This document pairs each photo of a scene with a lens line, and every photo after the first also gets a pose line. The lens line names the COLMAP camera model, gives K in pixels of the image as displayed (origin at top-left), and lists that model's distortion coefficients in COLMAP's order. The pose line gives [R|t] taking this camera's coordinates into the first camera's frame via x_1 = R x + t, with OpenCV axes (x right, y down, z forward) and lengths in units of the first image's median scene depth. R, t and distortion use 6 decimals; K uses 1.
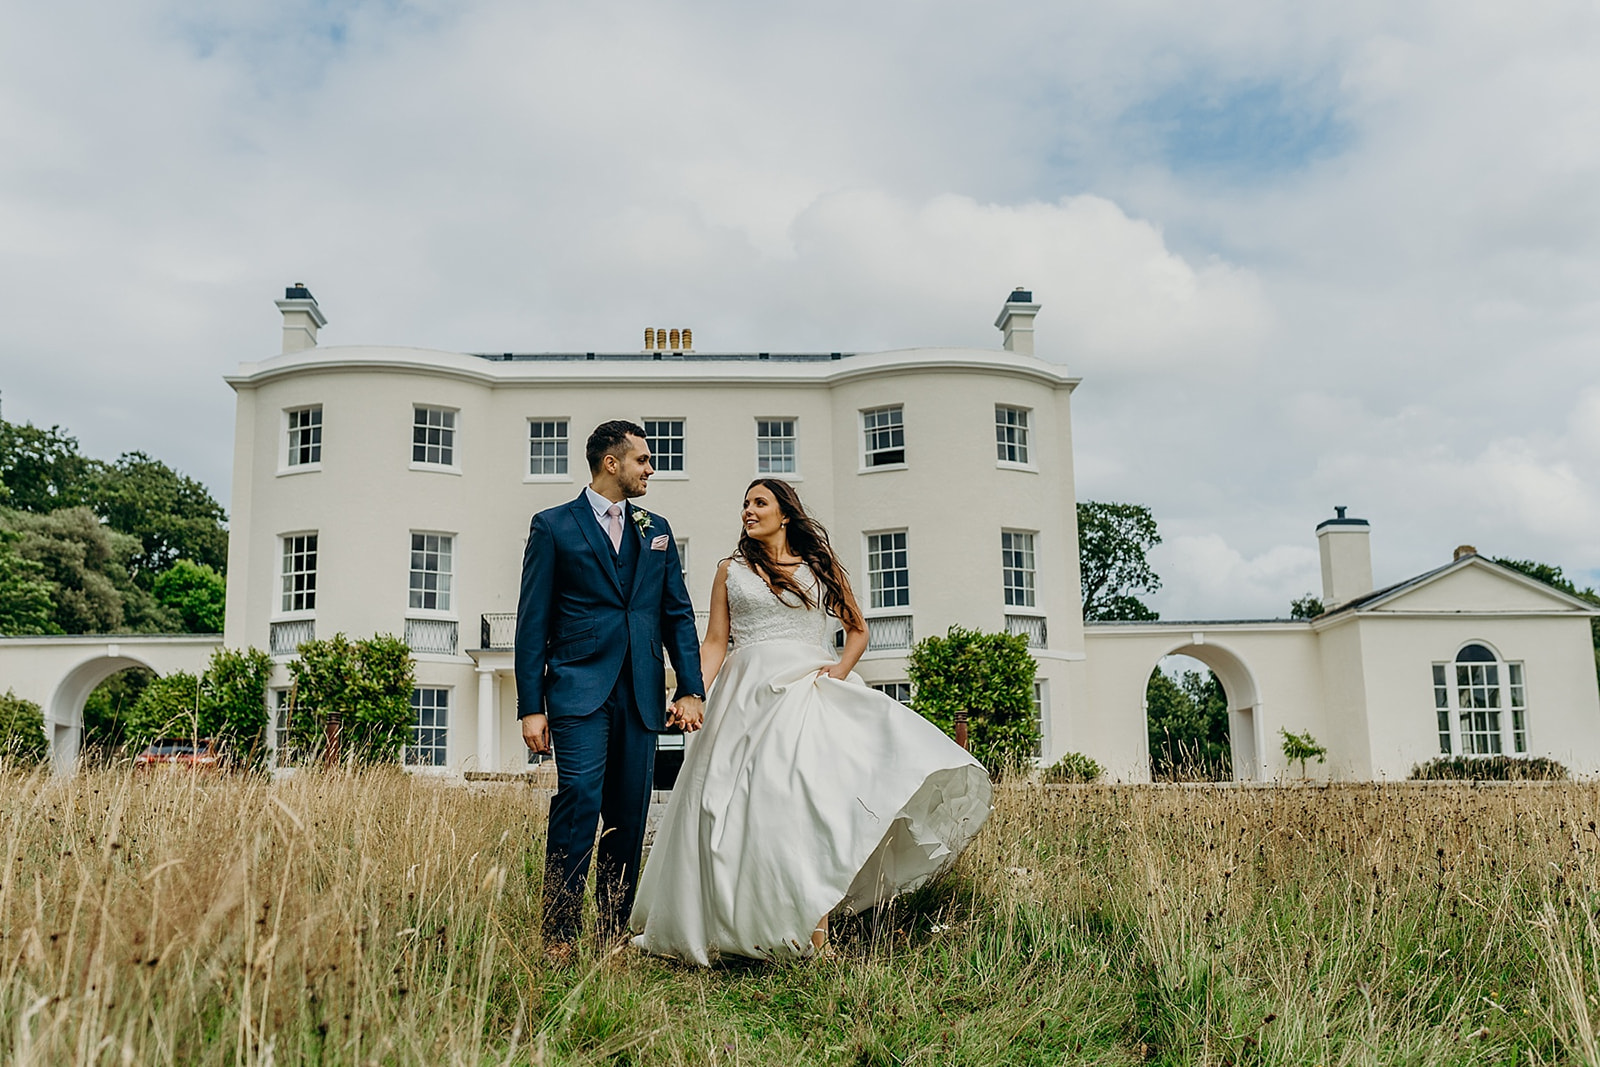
lens RADIAL K [[1394.5, 0, 800.0], [0, 1394.5, 533.5], [0, 0, 1]] dist [-0.022264, 0.000239]
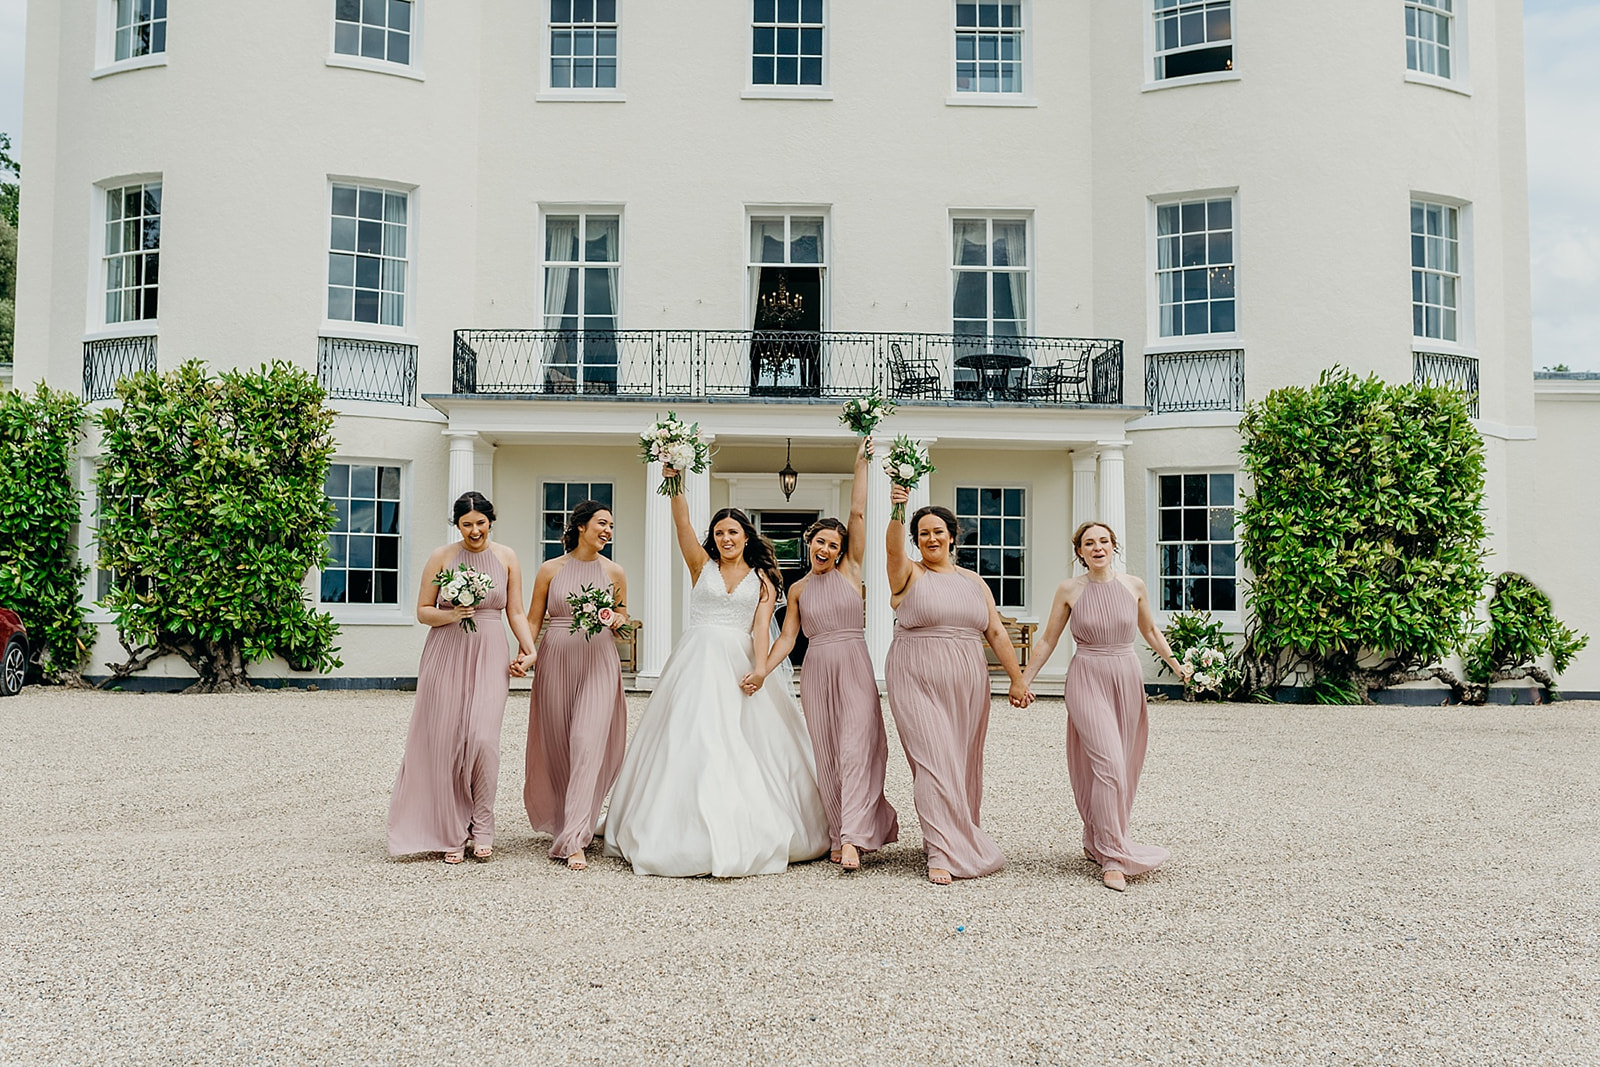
lens RADIAL K [[1394.5, 0, 800.0], [0, 1394.5, 533.5], [0, 0, 1]] dist [-0.022264, 0.000239]
pose [[0.997692, 0.025094, -0.063099, -0.057403], [-0.014774, 0.987168, 0.159001, 0.047203], [0.066279, -0.157702, 0.985260, 0.457967]]
